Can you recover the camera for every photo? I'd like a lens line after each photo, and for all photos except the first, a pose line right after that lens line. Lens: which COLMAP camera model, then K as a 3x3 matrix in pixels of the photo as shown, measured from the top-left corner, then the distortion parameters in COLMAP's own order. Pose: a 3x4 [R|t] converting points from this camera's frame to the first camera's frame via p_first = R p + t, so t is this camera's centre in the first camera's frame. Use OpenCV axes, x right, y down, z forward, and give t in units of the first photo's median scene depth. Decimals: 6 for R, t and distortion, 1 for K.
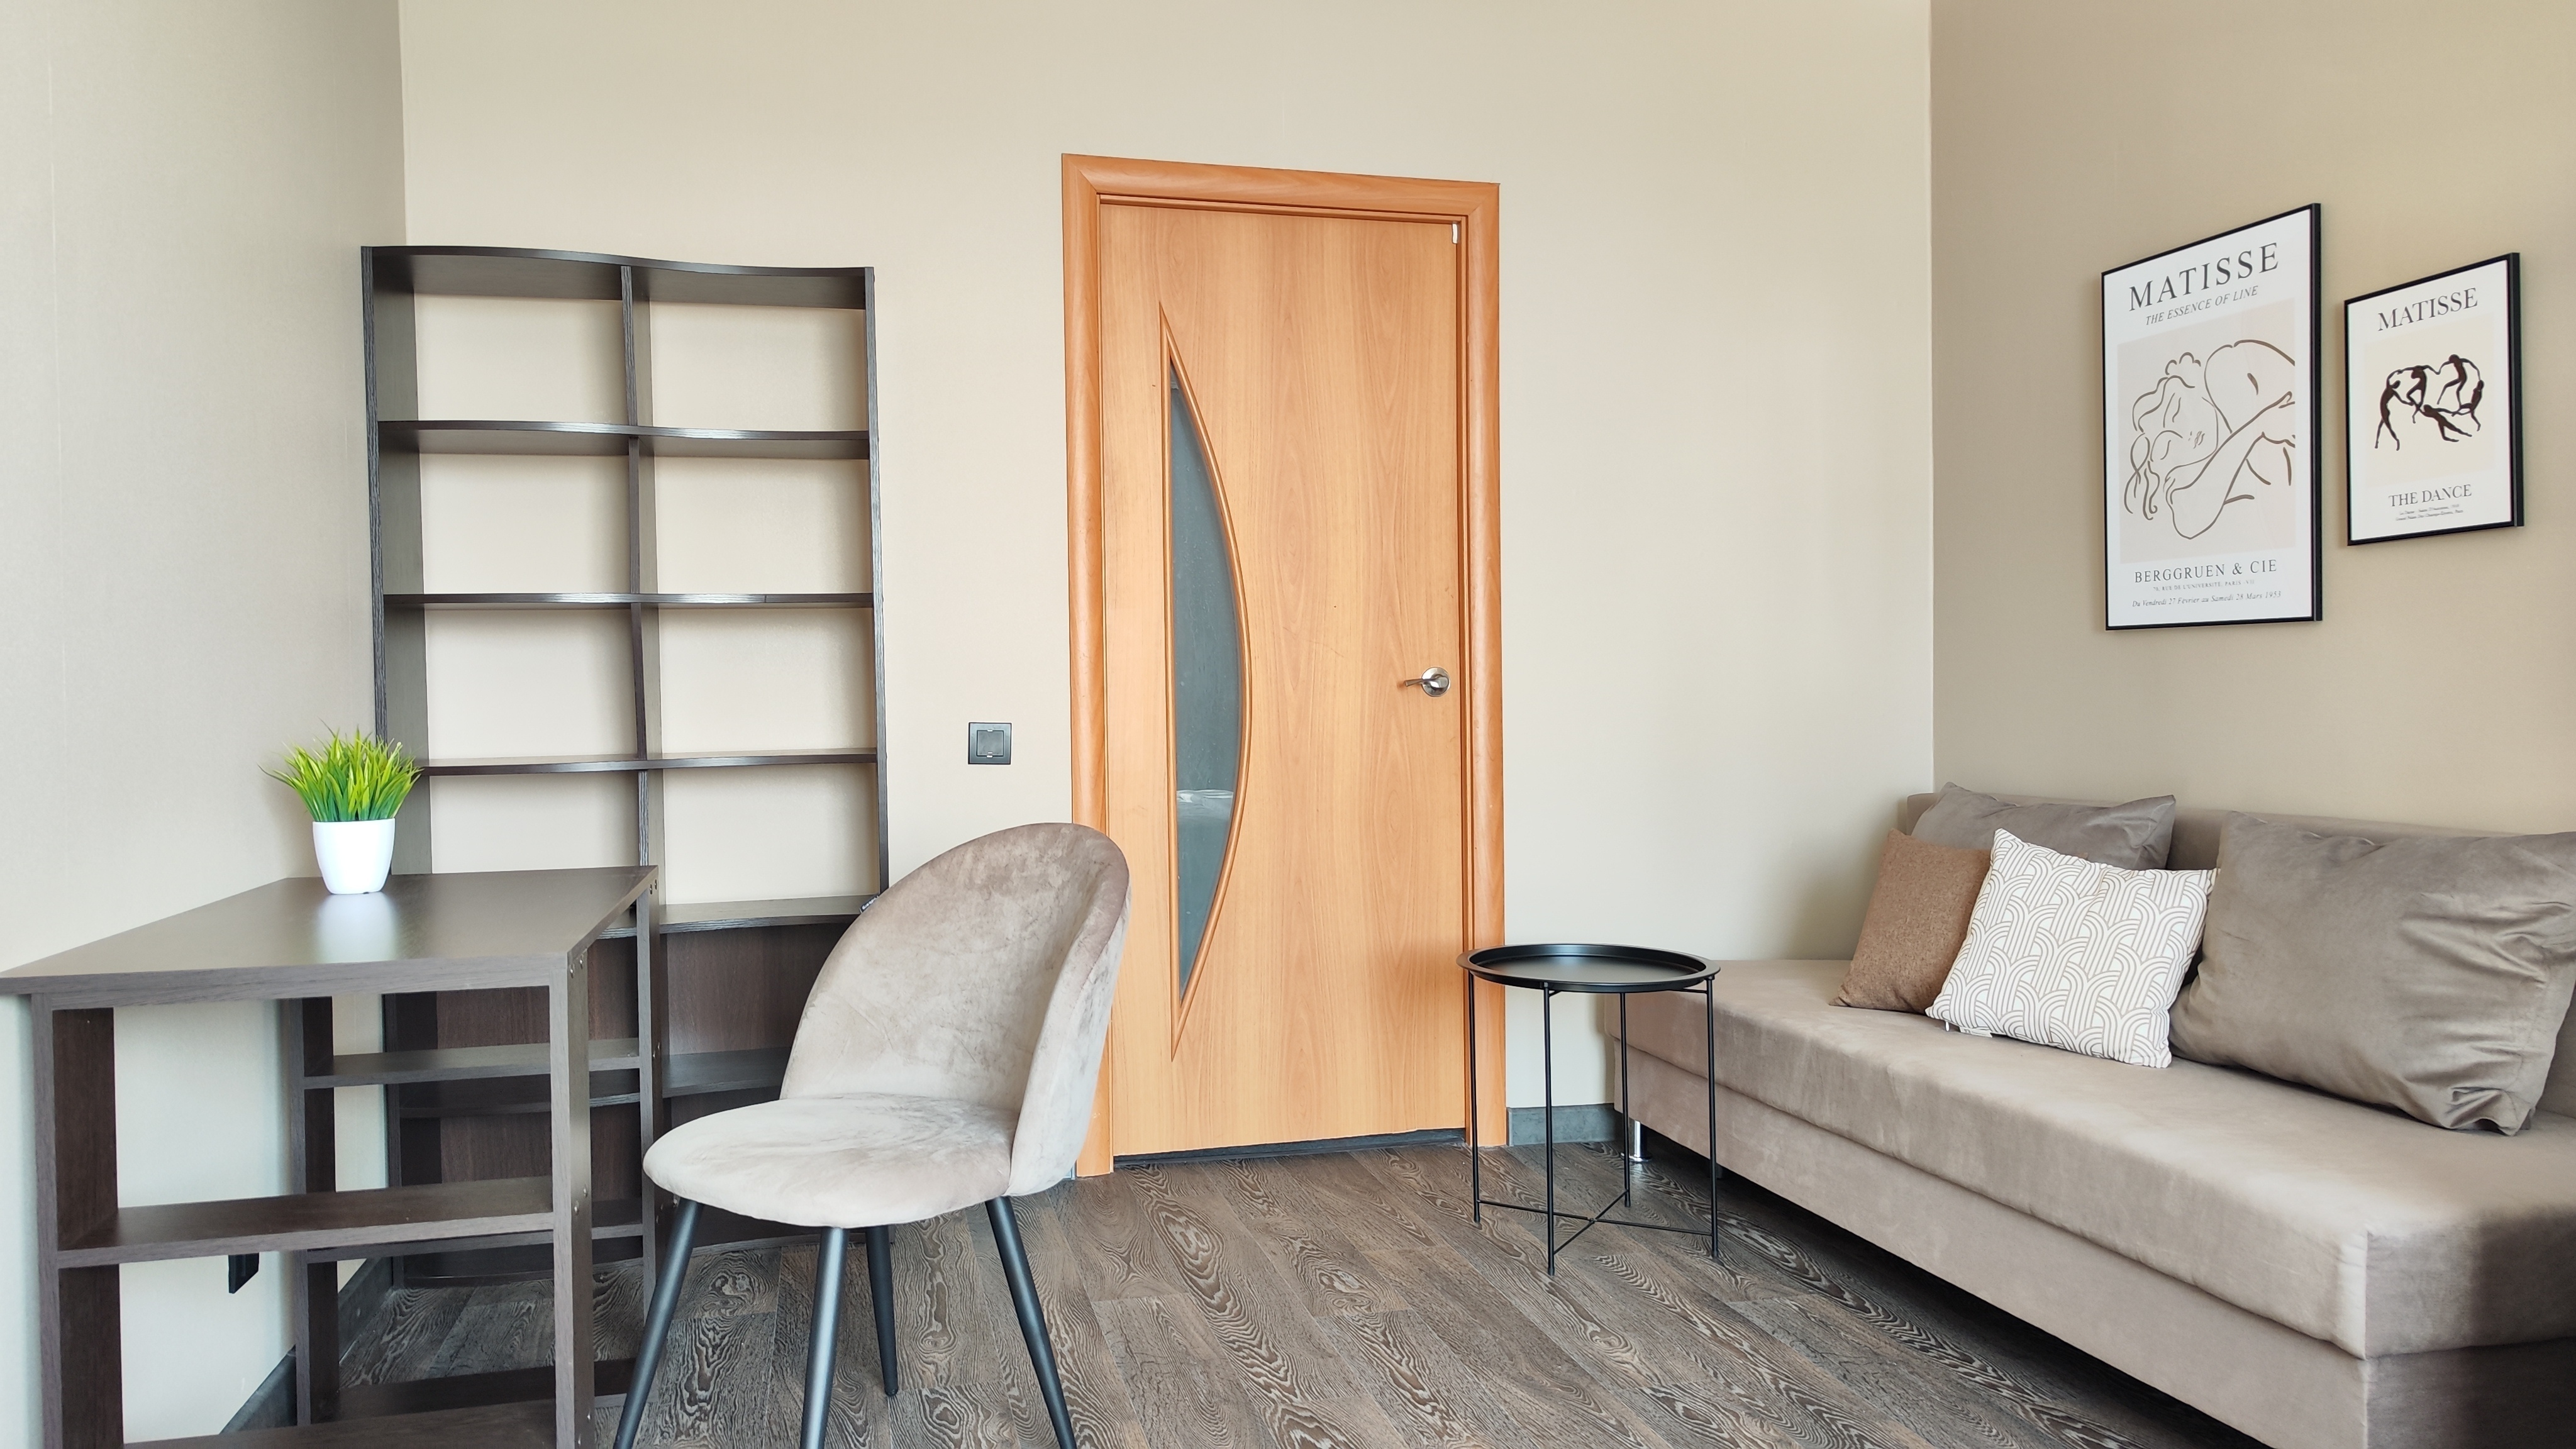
lens RADIAL K [[1709.0, 0, 1288.0], [0, 1709.0, 724.5], [0, 0, 1]] dist [0.011046, 0.000520]
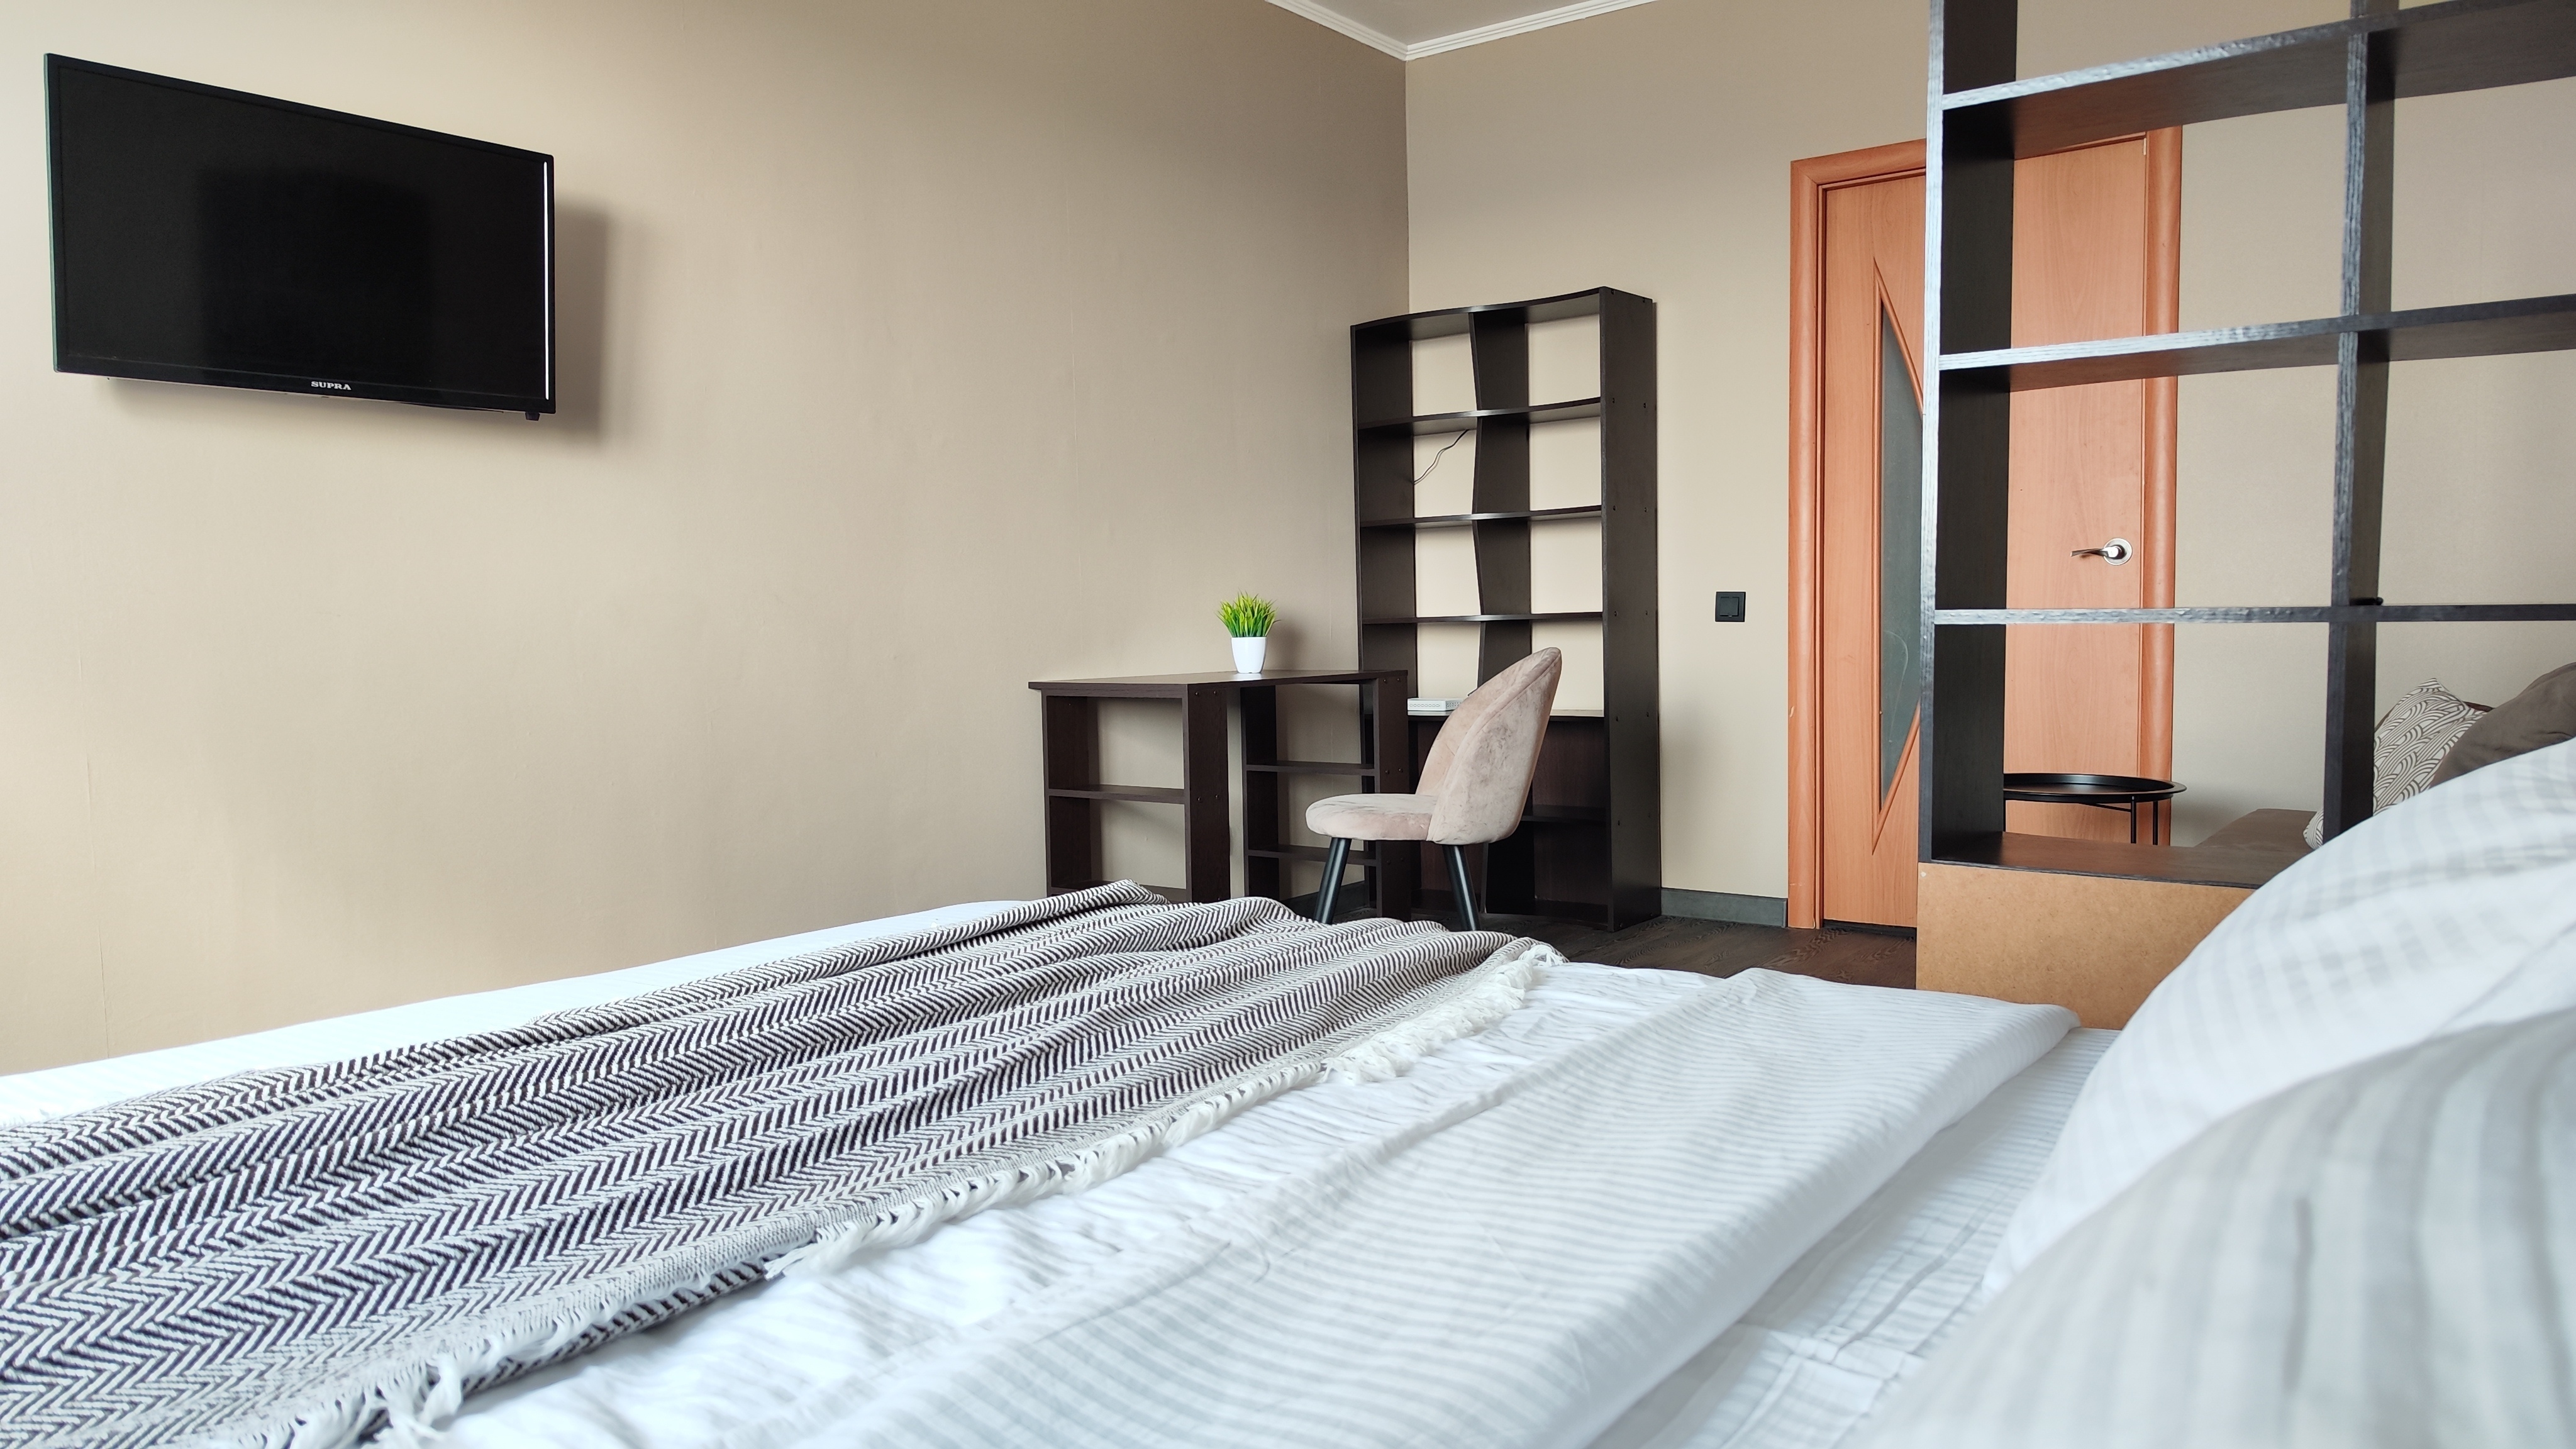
lens RADIAL K [[1709.0, 0, 1288.0], [0, 1709.0, 724.5], [0, 0, 1]] dist [0.011046, 0.000520]
pose [[0.611415, 0.048550, -0.789819, 0.713772], [-0.007280, 0.998419, 0.055737, 0.033120], [0.791277, -0.028329, 0.610802, -0.138556]]
